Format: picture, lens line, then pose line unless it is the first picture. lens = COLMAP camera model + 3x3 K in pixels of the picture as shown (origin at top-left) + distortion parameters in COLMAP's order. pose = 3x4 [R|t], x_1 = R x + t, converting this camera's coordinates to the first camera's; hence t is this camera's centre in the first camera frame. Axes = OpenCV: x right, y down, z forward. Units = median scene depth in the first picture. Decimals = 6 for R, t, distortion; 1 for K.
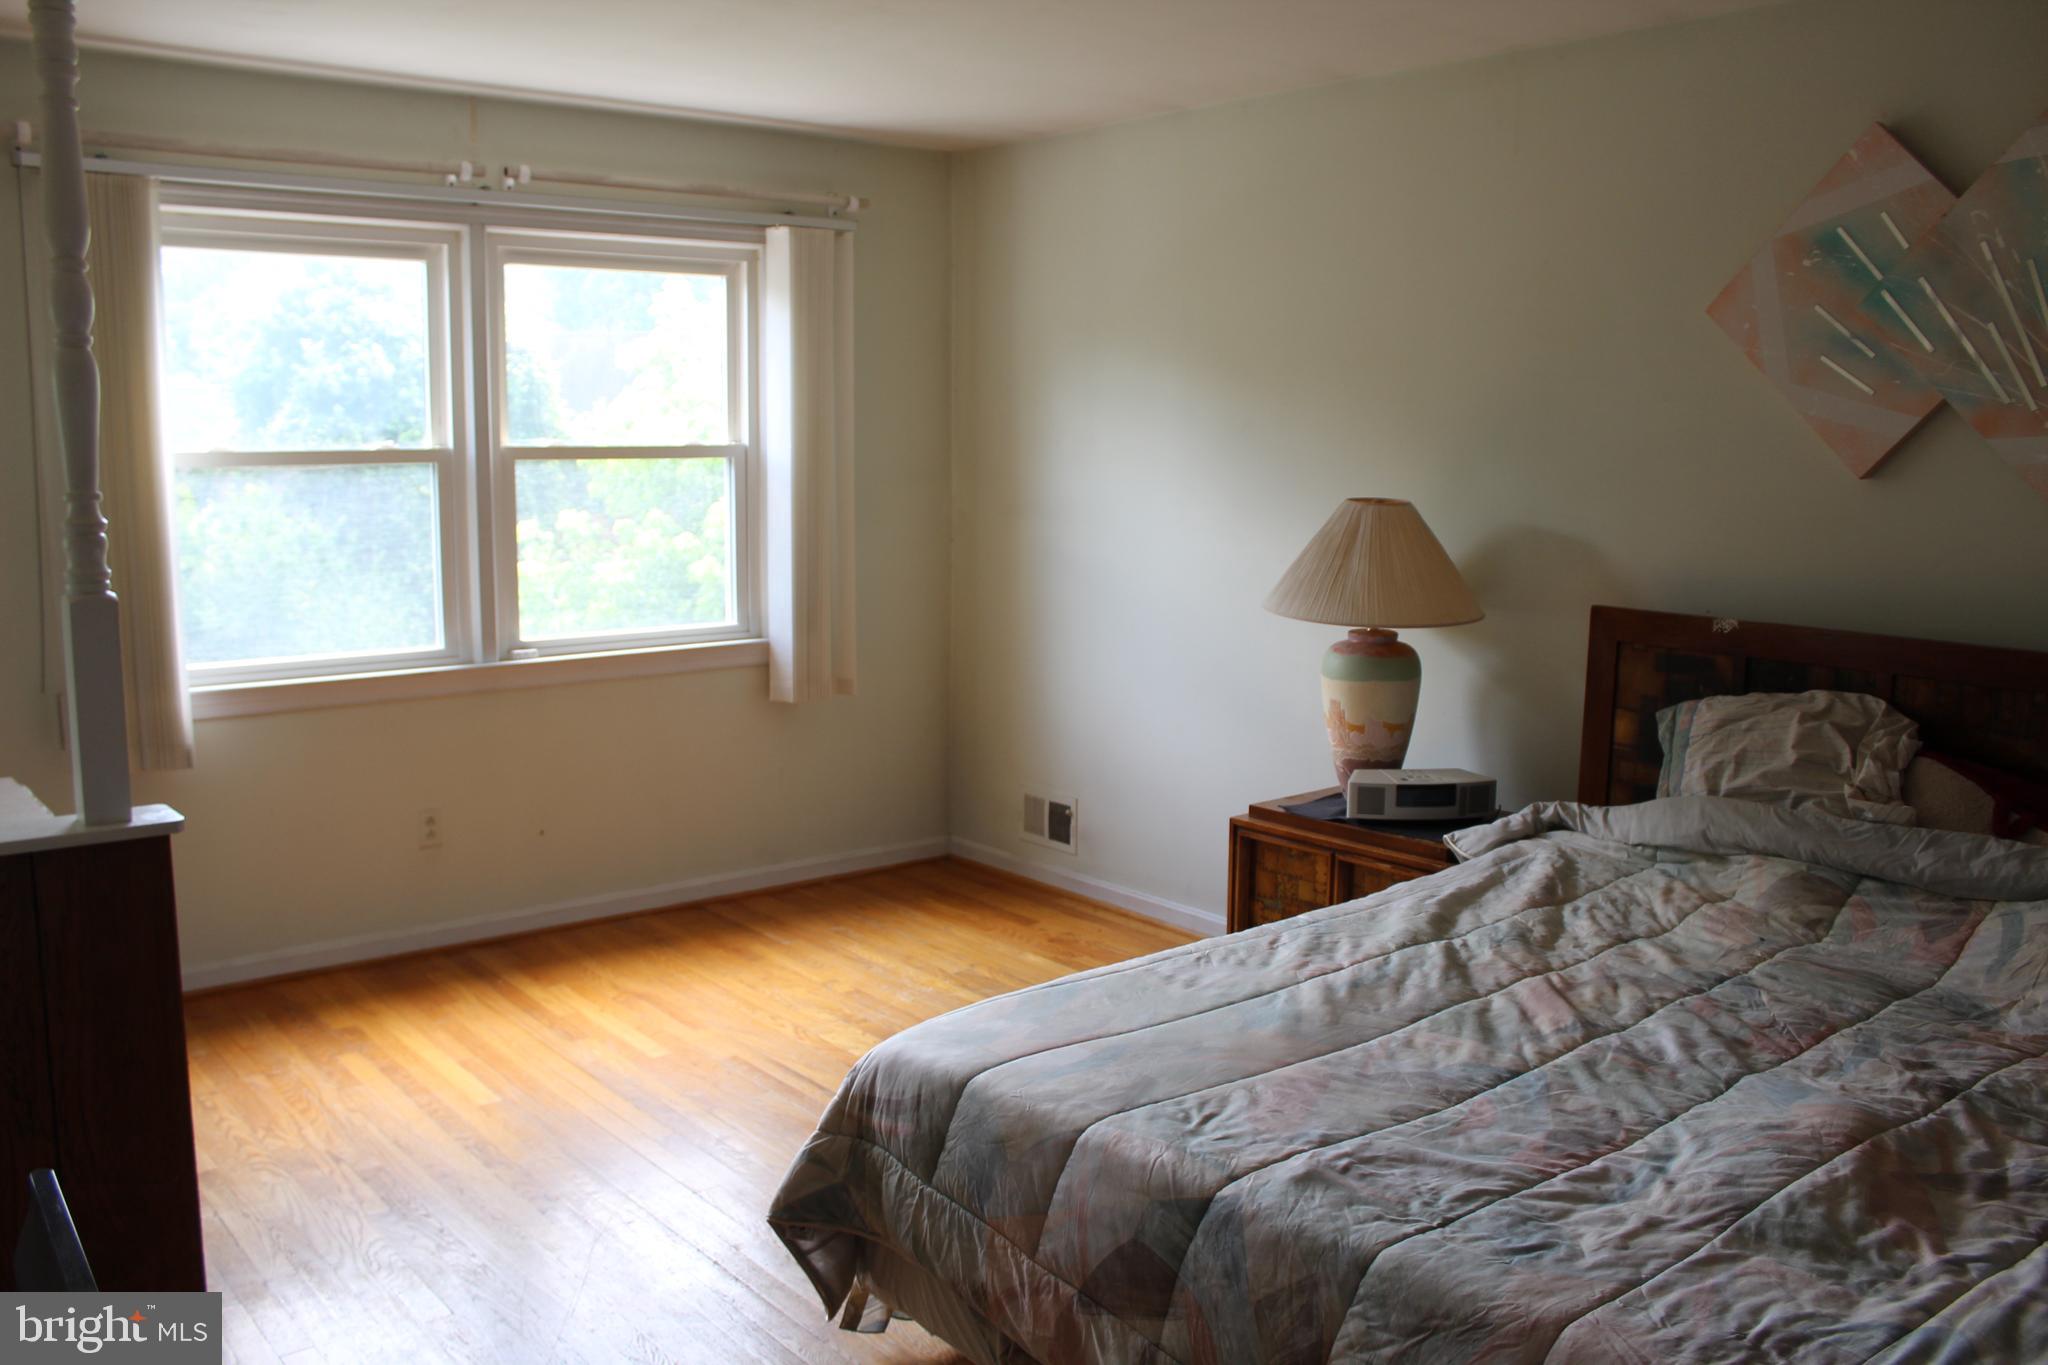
lens RADIAL K [[1714.6, 0, 1023.8], [0, 1714.6, 687.3], [0, 0, 1]] dist [-0.145122, 0.086215]
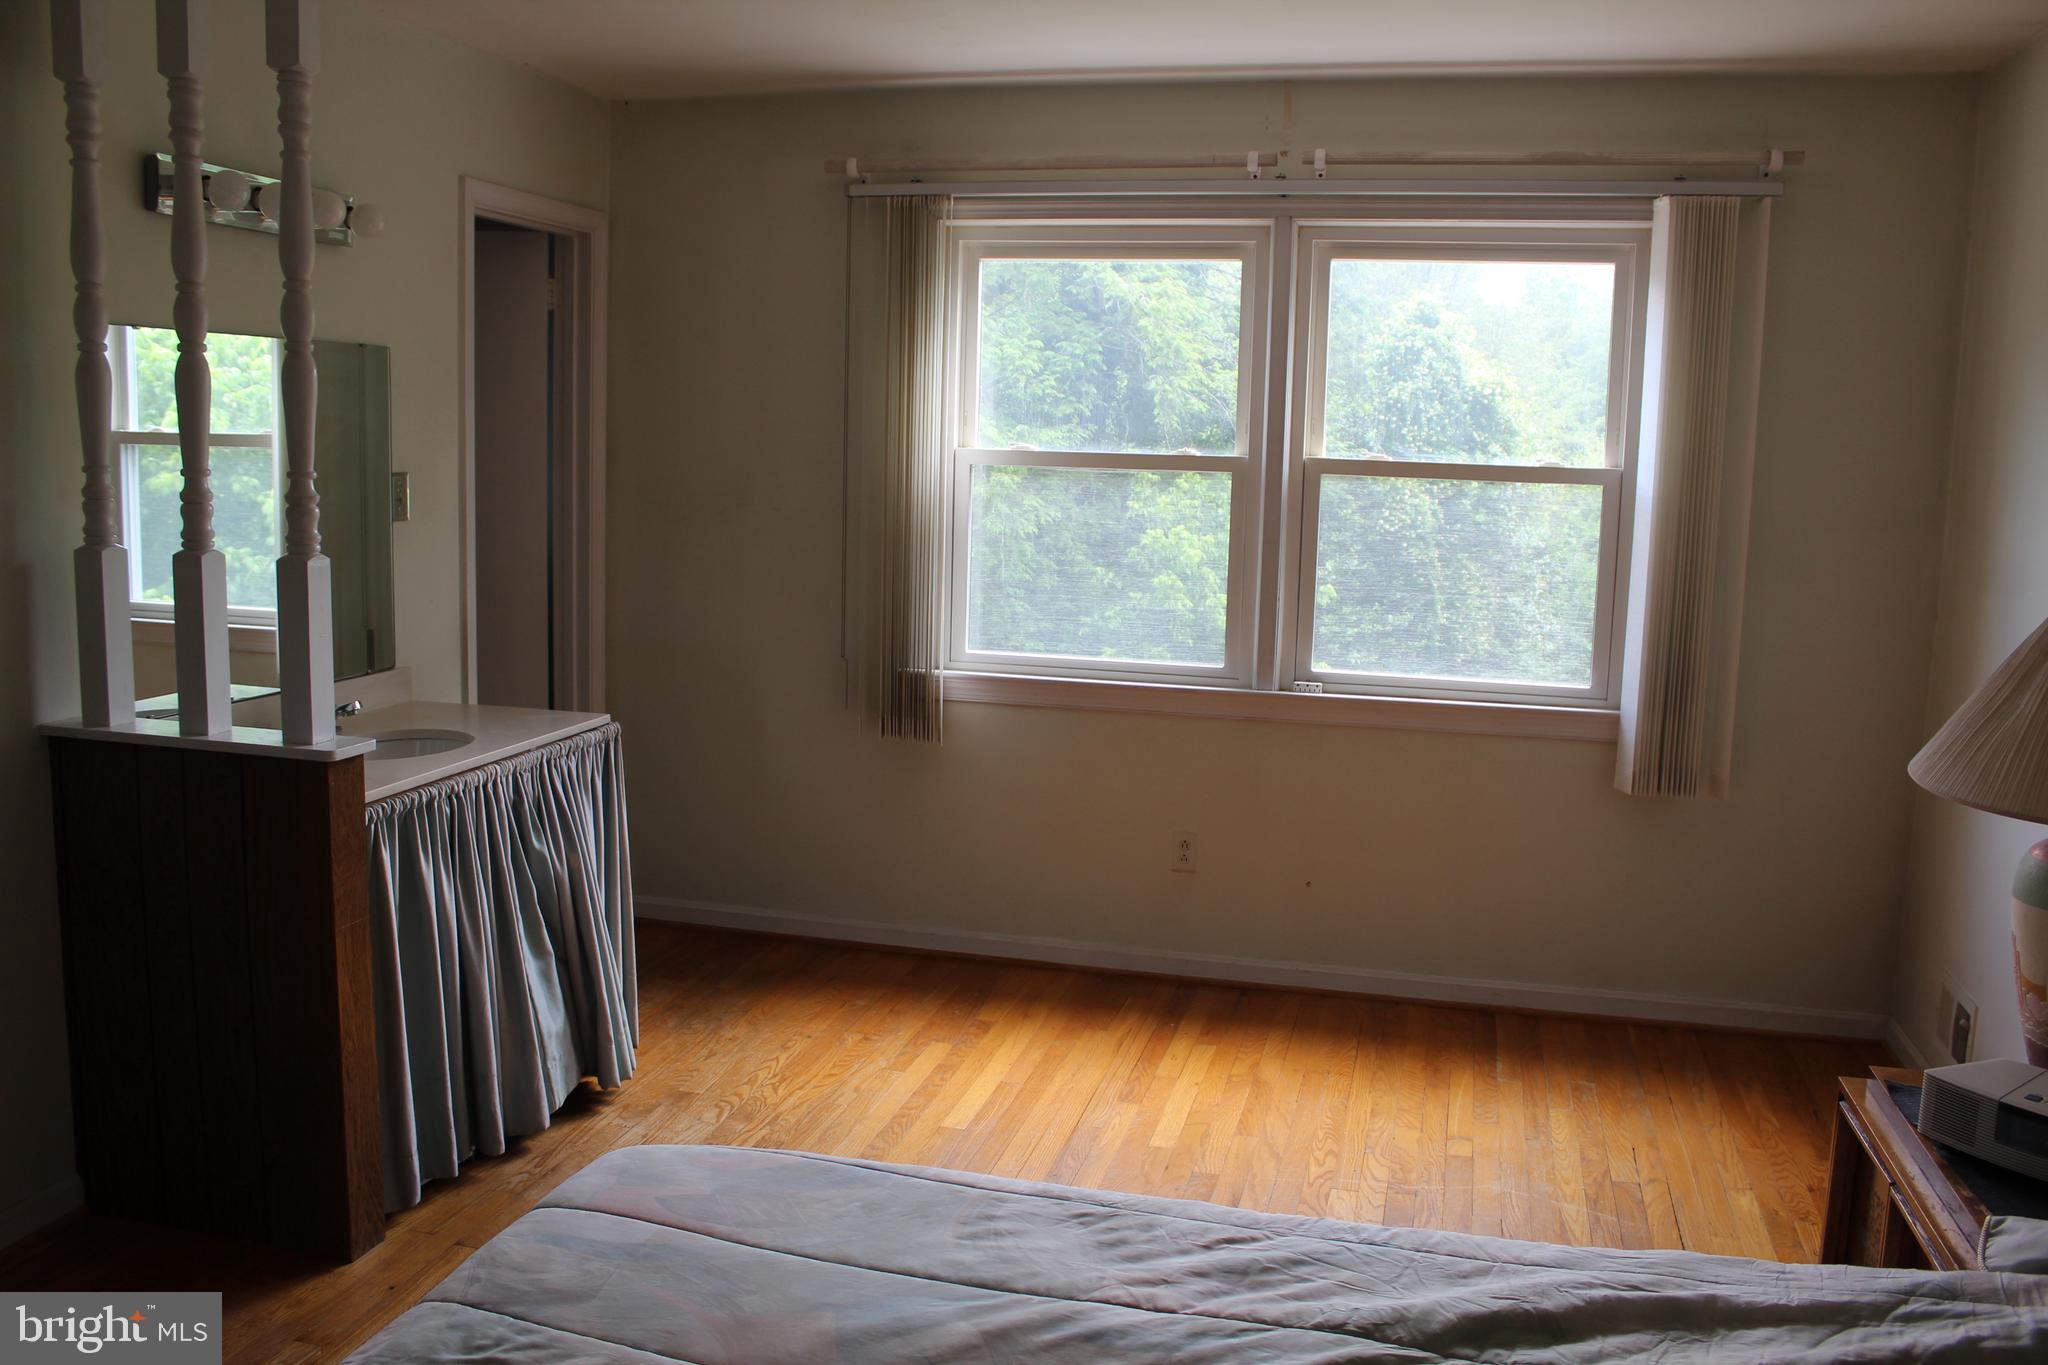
lens RADIAL K [[1714.6, 0, 1019.5], [0, 1714.6, 679.3], [0, 0, 1]] dist [-0.145122, 0.086215]
pose [[0.580311, 0.122675, -0.805102, 0.378049], [-0.139188, 0.988984, 0.050369, -0.051253], [0.802413, 0.082831, 0.590993, 0.354453]]
